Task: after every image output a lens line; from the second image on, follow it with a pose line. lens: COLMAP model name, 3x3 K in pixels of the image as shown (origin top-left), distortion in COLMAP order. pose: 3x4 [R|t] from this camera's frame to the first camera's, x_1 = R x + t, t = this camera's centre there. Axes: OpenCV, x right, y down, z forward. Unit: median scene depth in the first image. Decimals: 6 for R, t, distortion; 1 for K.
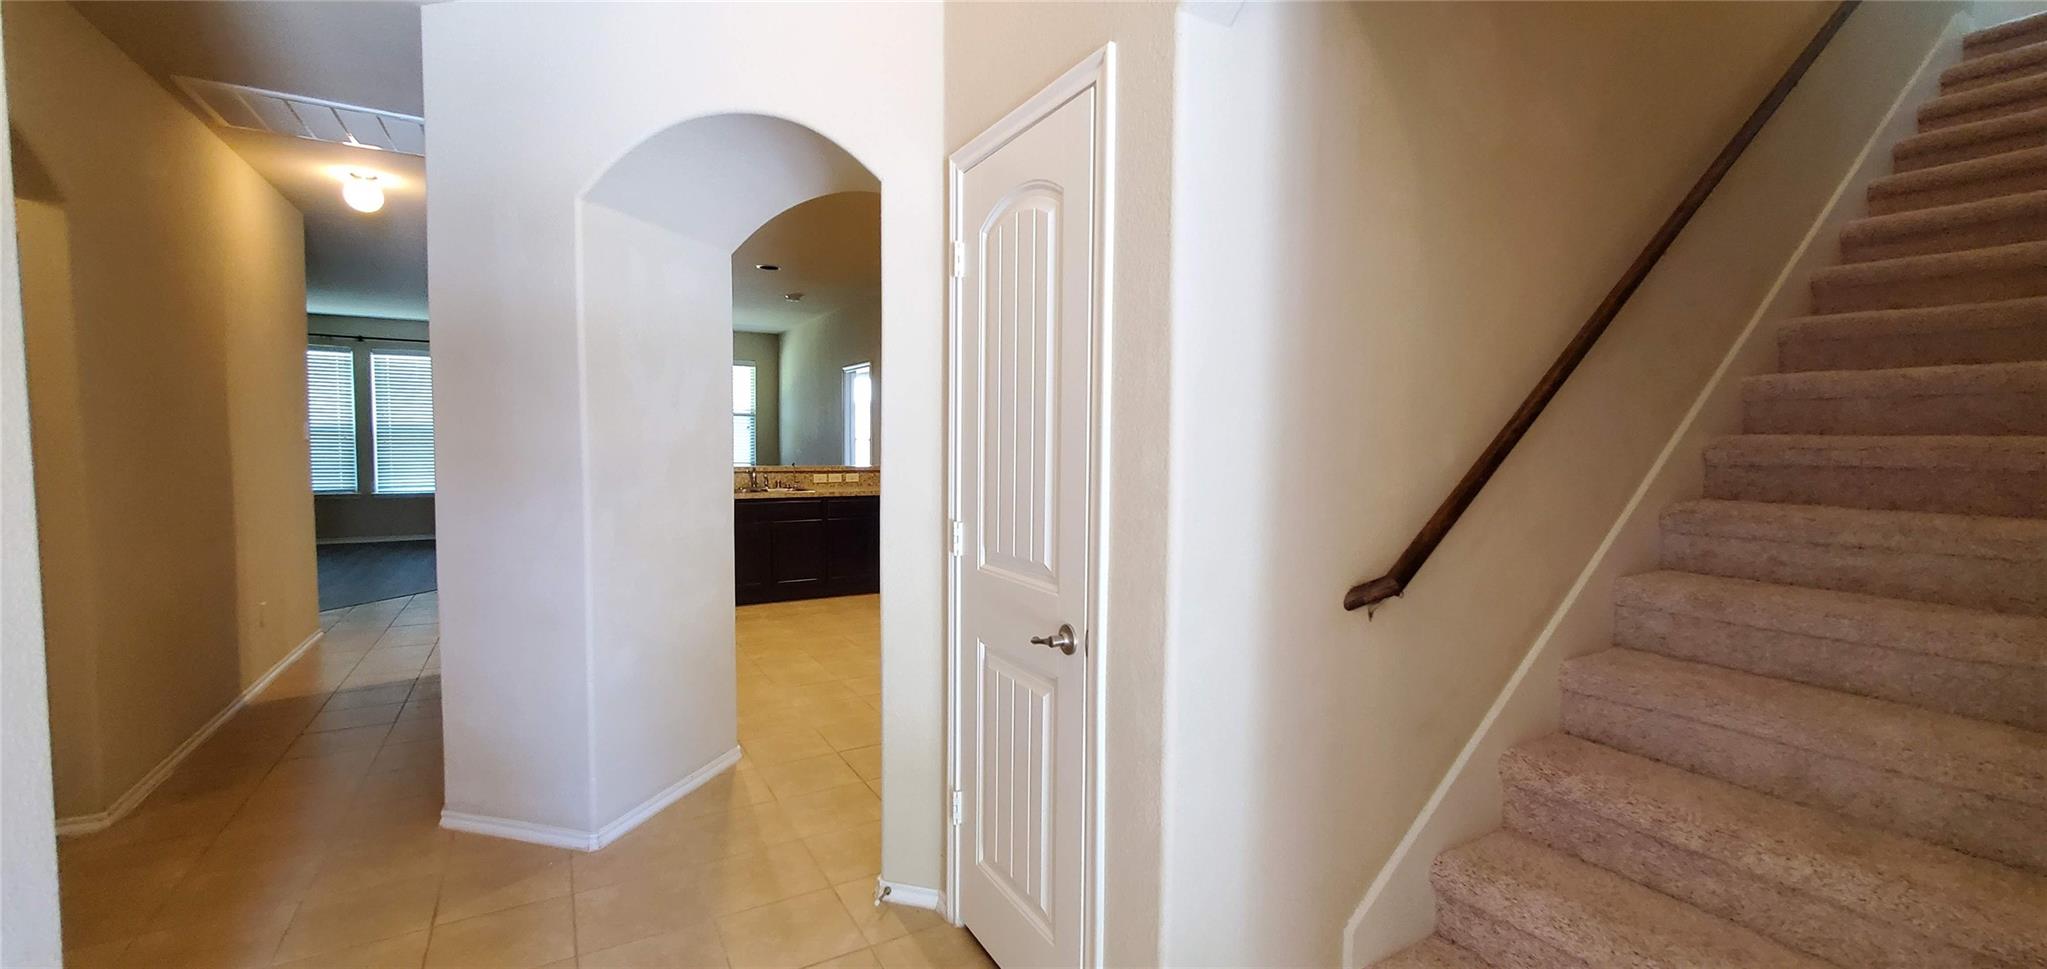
lens RADIAL K [[820.3, 0, 1020.4], [0, 820.3, 490.8], [0, 0, 1]] dist [0.007418, -0.000895]
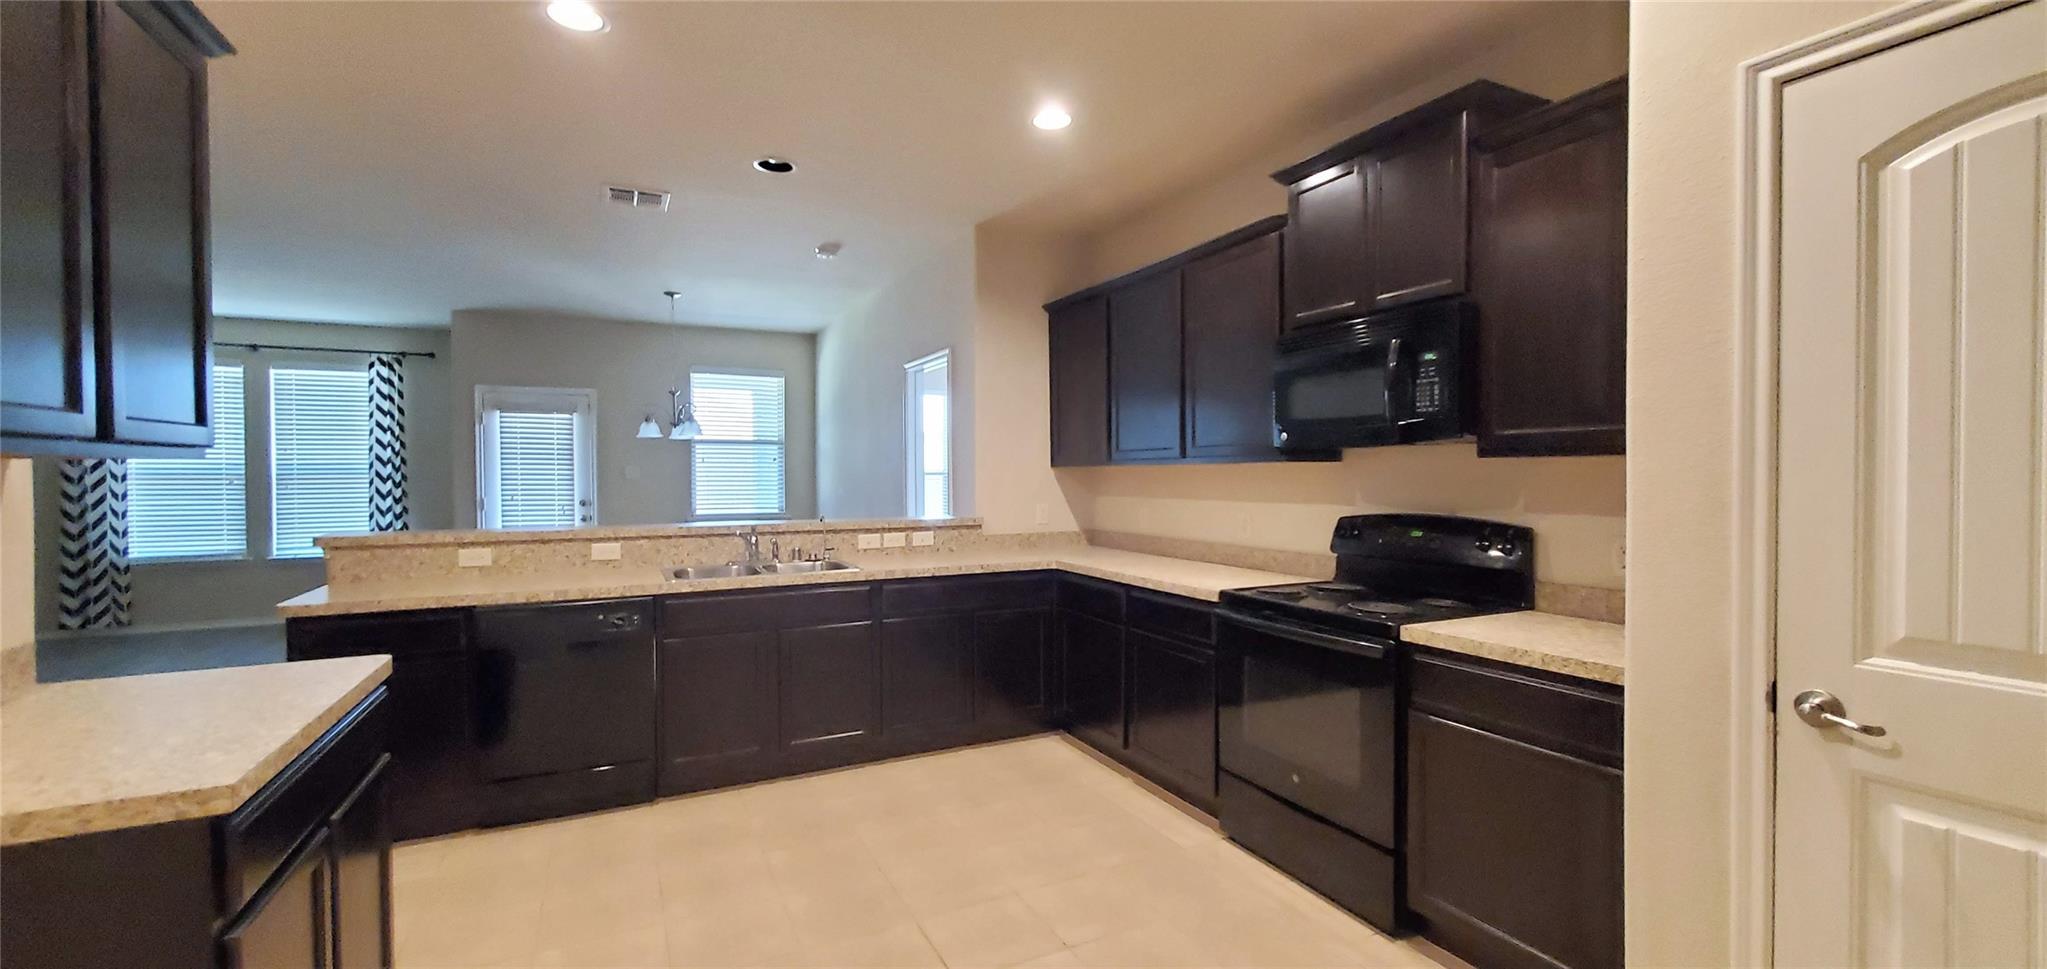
lens RADIAL K [[820.3, 0, 1020.0], [0, 820.3, 487.2], [0, 0, 1]] dist [0.007418, -0.000895]
pose [[0.997851, -0.014013, -0.064003, -0.089624], [0.011356, 0.999066, -0.041682, -0.026421], [0.064527, 0.040865, 0.997079, 0.383472]]
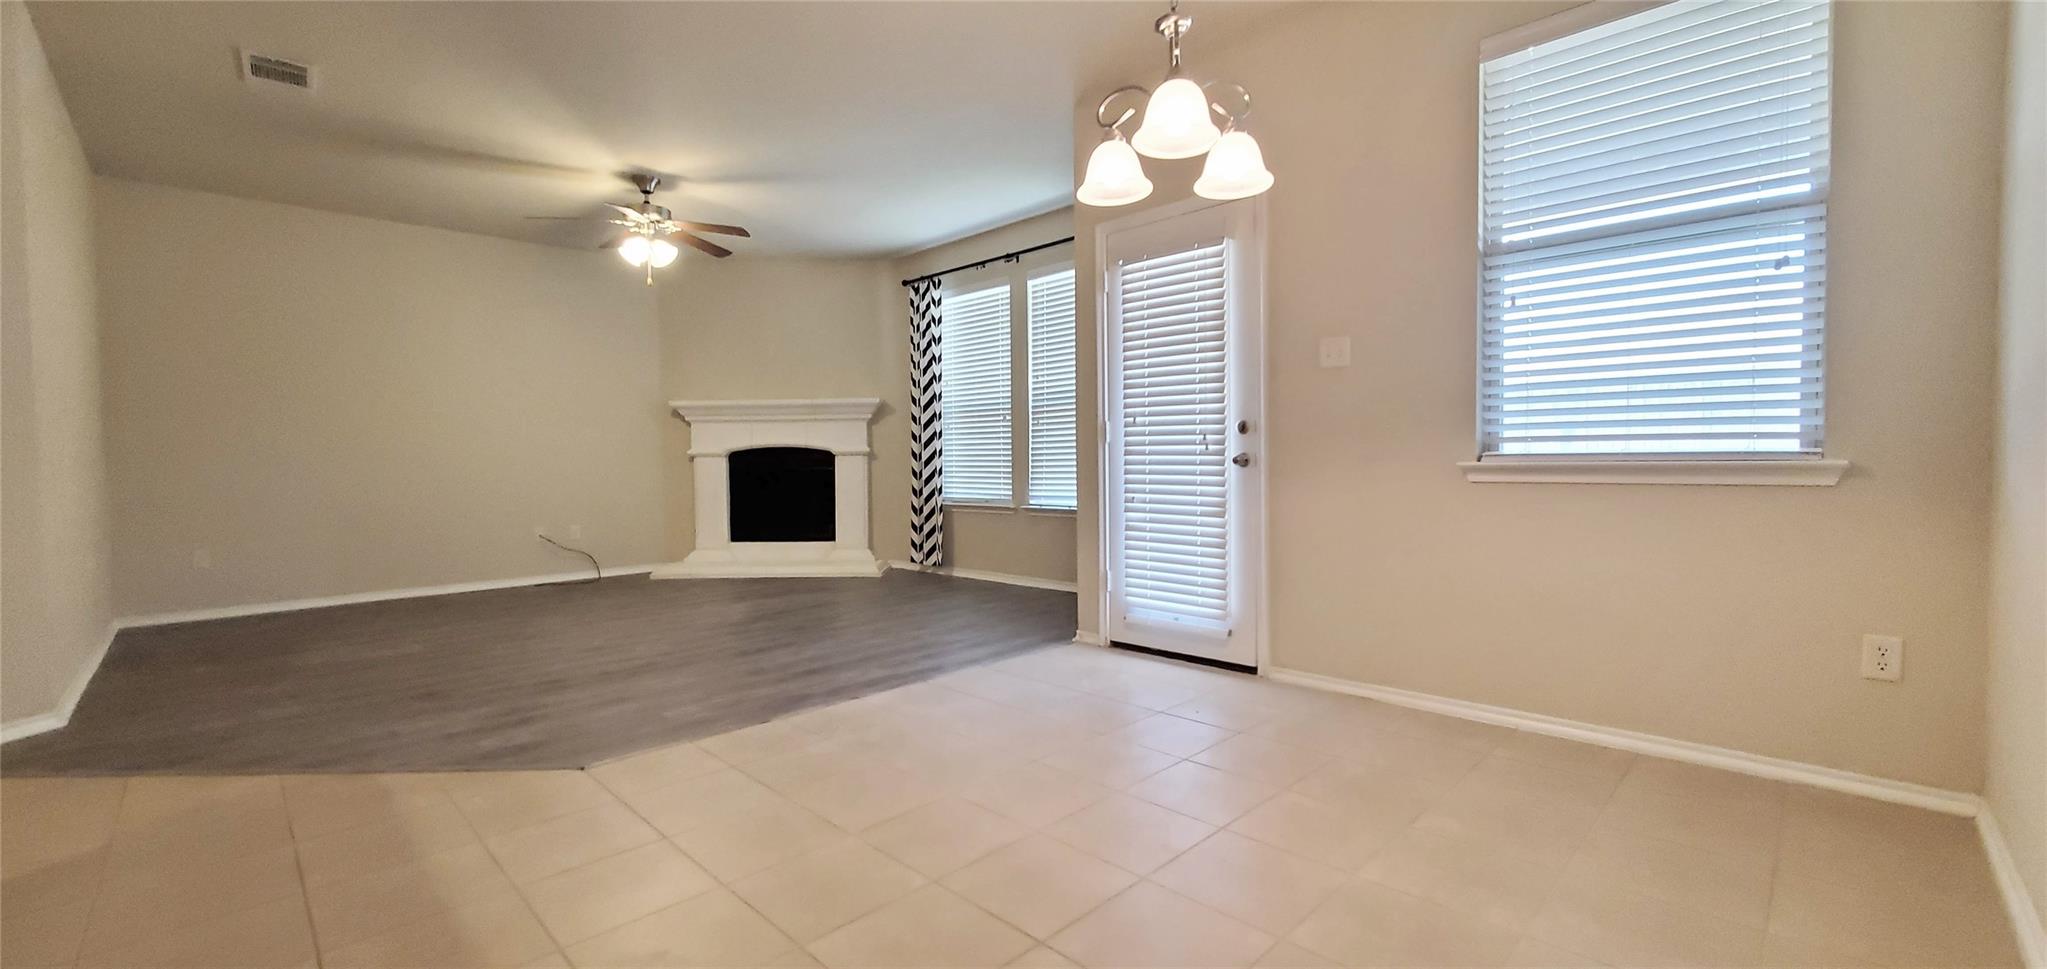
lens RADIAL K [[820.3, 0, 1028.2], [0, 820.3, 471.5], [0, 0, 1]] dist [0.007418, -0.000895]
pose [[0.261402, -0.002205, -0.965227, -0.241145], [-0.040792, 0.999079, -0.013330, -0.018521], [0.964368, 0.042858, 0.261072, 1.039859]]
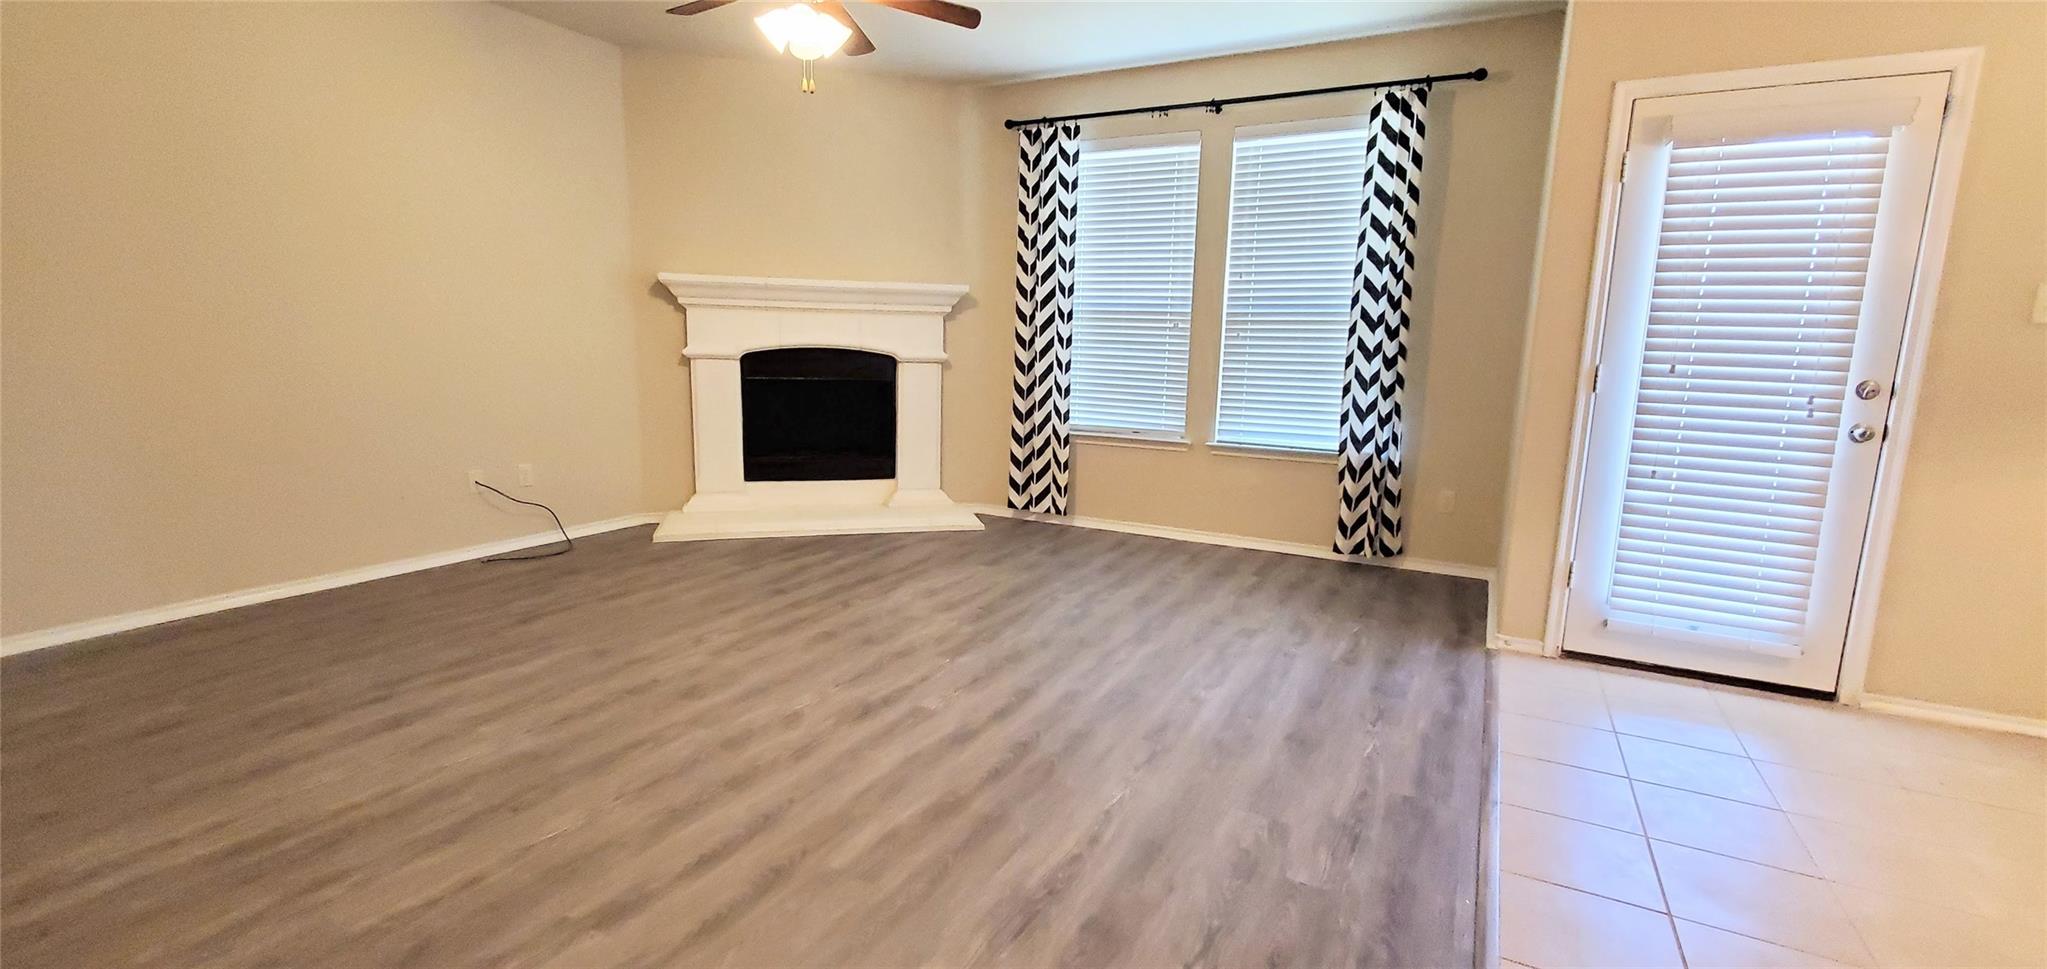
lens RADIAL K [[867.7, 0, 1020.1], [0, 867.7, 482.8], [0, 0, 1]] dist [-0.007107, -0.000003]
pose [[0.527357, 0.139607, -0.838096, -0.516140], [-0.067802, 0.990177, 0.122277, -0.034990], [0.846934, -0.007659, 0.531643, 0.789294]]
